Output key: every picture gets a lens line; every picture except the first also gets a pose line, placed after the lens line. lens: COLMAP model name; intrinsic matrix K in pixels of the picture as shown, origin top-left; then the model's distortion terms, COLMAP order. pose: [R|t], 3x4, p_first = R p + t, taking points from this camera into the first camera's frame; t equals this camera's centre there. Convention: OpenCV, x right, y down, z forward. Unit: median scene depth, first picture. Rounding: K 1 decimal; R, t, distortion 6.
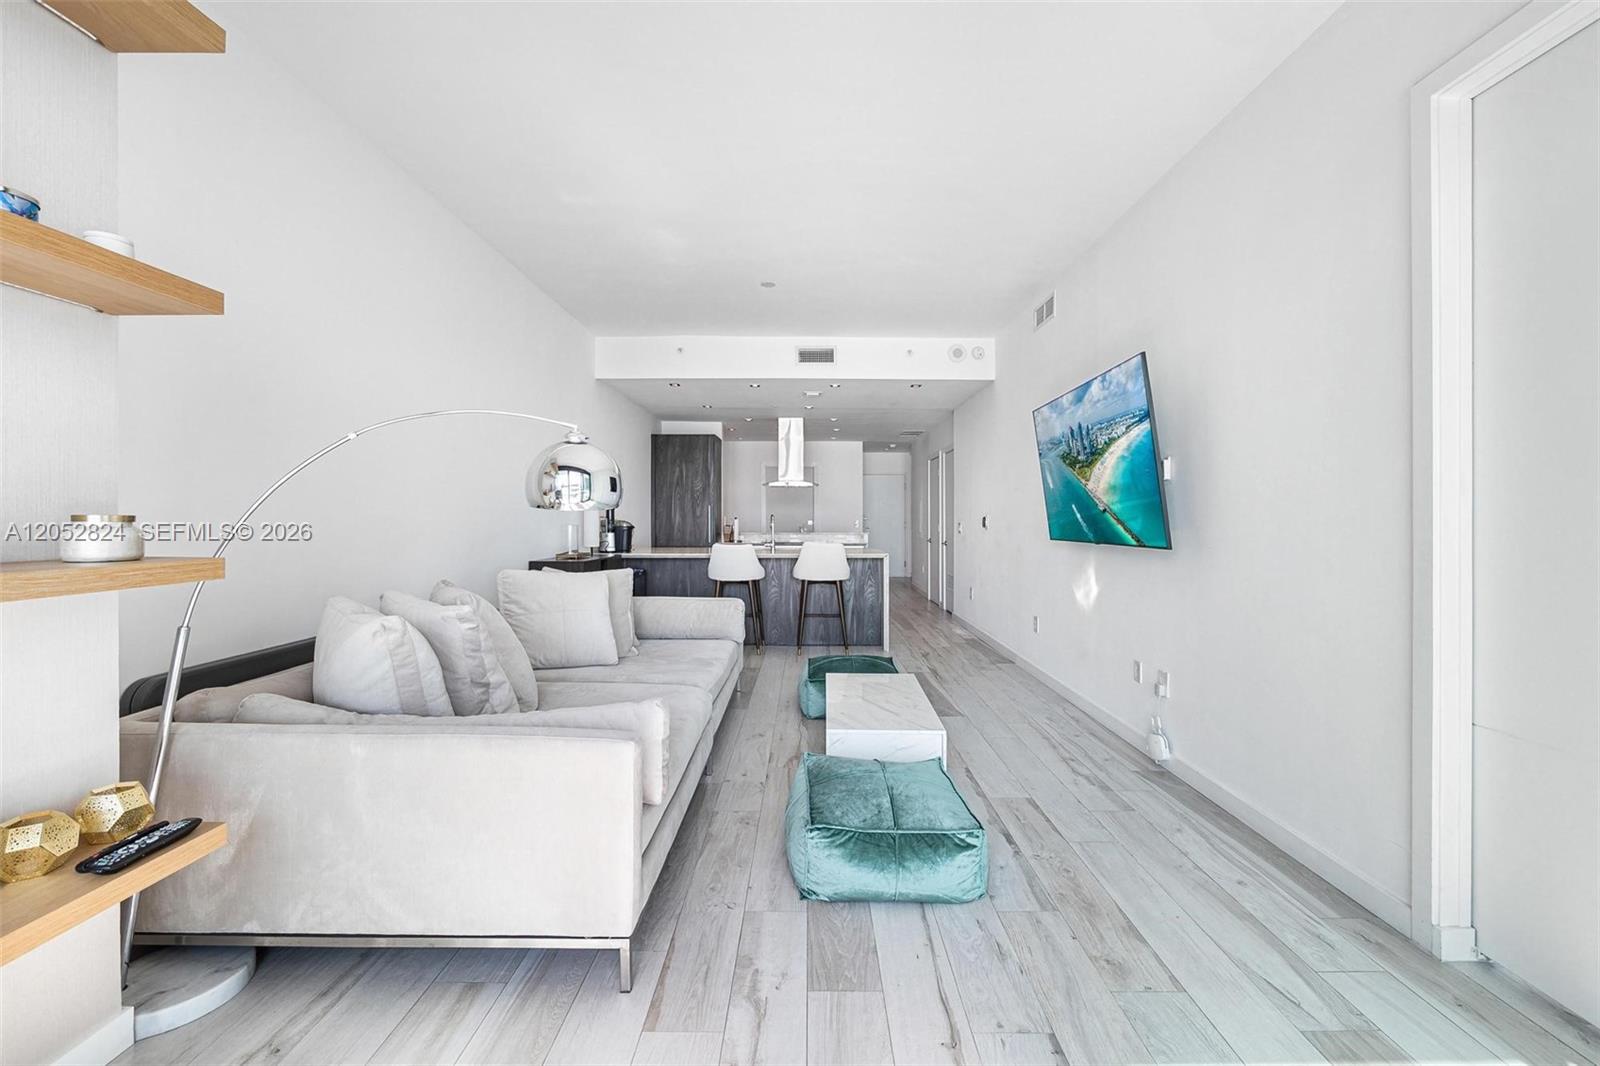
lens RADIAL K [[655.7, 0, 802.7], [0, 655.7, 521.6], [0, 0, 1]] dist [0.001408, 0.000241]
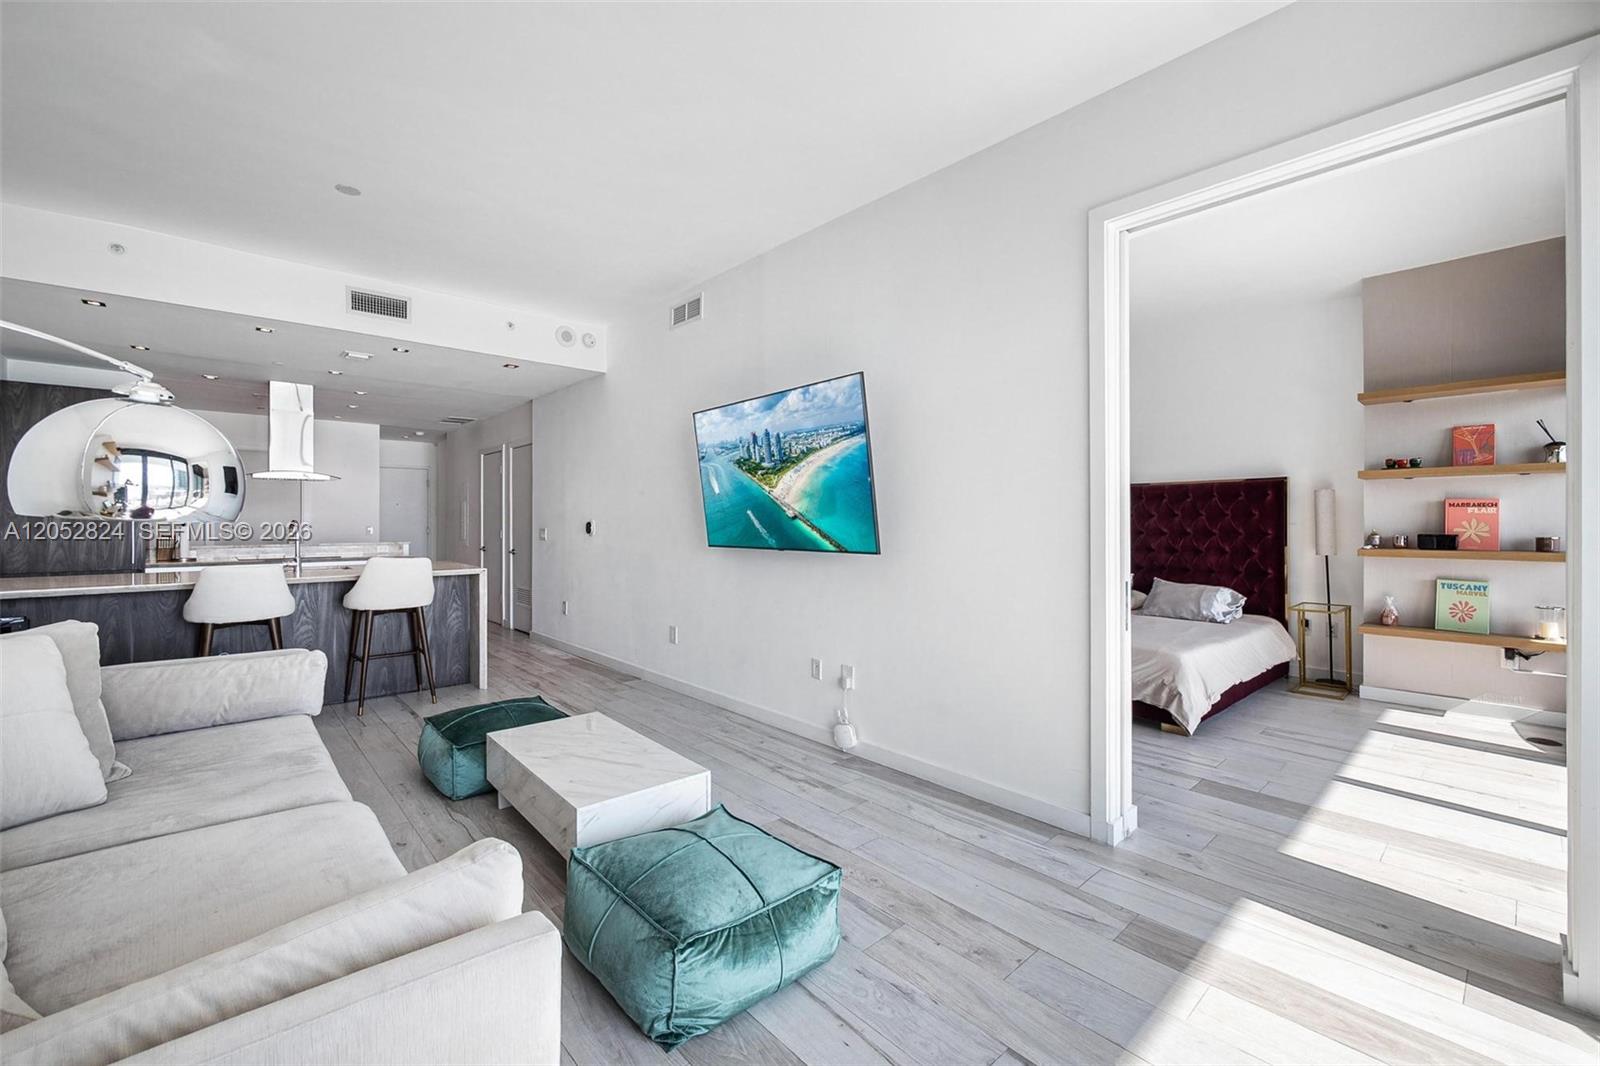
lens RADIAL K [[675.9, 0, 804.0], [0, 675.9, 515.0], [0, 0, 1]] dist [-0.003434, -0.000096]
pose [[0.734851, 0.003515, 0.678220, -0.255312], [0.005505, 0.999923, -0.011147, -0.008755], [-0.678206, 0.011925, 0.734775, 0.212278]]
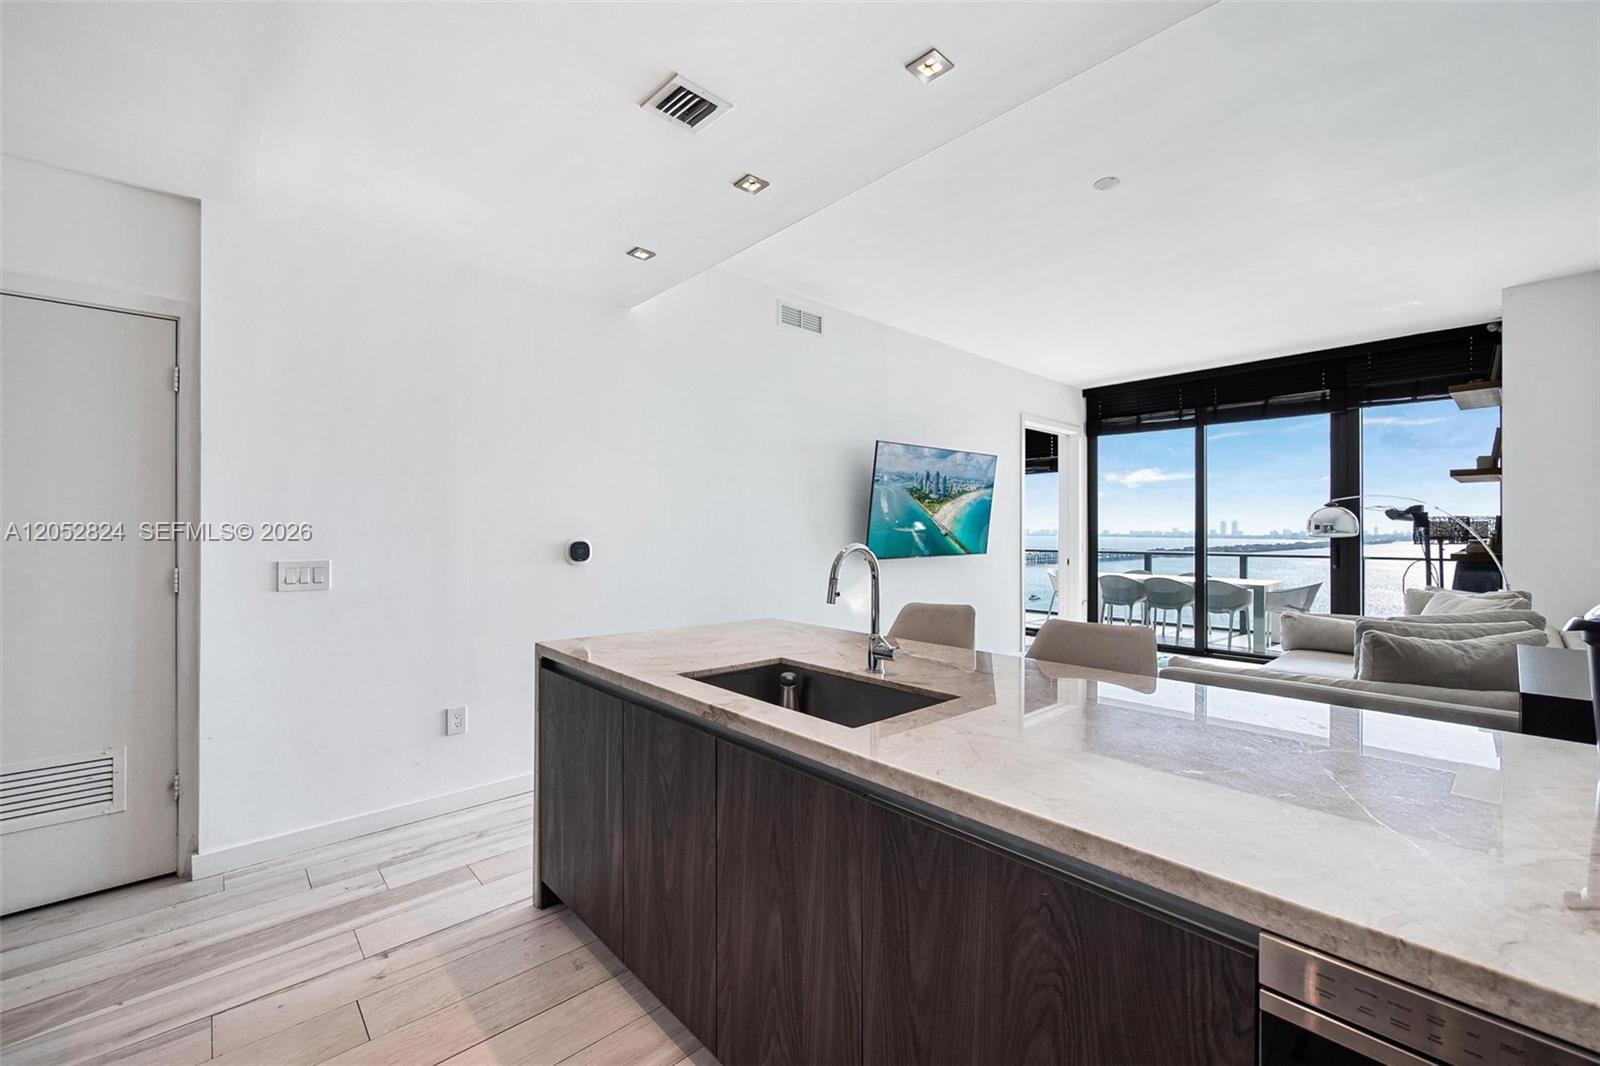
lens RADIAL K [[678.3, 0, 800.0], [0, 678.3, 533.0], [0, 0, 1]] dist [0.000326, 0.000170]
pose [[-0.648112, -0.000410, 0.761545, -0.525784], [-0.003674, 0.999990, -0.002589, -0.015434], [-0.761537, -0.004476, -0.648107, 2.311106]]
